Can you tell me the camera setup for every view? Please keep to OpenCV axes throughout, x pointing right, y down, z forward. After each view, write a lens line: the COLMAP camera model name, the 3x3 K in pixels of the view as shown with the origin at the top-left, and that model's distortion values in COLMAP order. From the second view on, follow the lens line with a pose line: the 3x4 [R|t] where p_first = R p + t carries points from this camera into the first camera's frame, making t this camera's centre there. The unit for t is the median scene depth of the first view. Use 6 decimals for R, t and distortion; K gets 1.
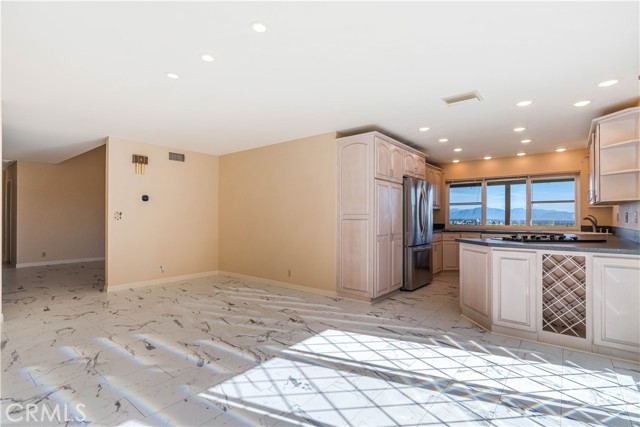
lens RADIAL K [[310.0, 0, 320.1], [0, 310.0, 215.4], [0, 0, 1]] dist [-0.000706, 0.000816]
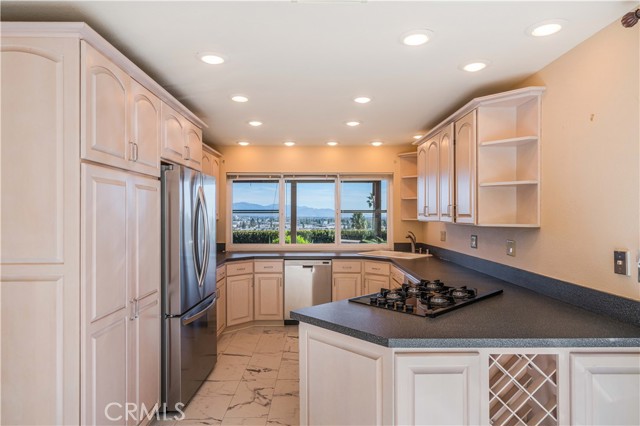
lens RADIAL K [[378.4, 0, 319.9], [0, 378.4, 212.1], [0, 0, 1]] dist [-0.005208, -0.000148]
pose [[0.770179, -0.002125, 0.637824, 0.095223], [-0.000429, 0.999992, 0.003850, -0.054695], [-0.637827, -0.003239, 0.770173, 0.430784]]
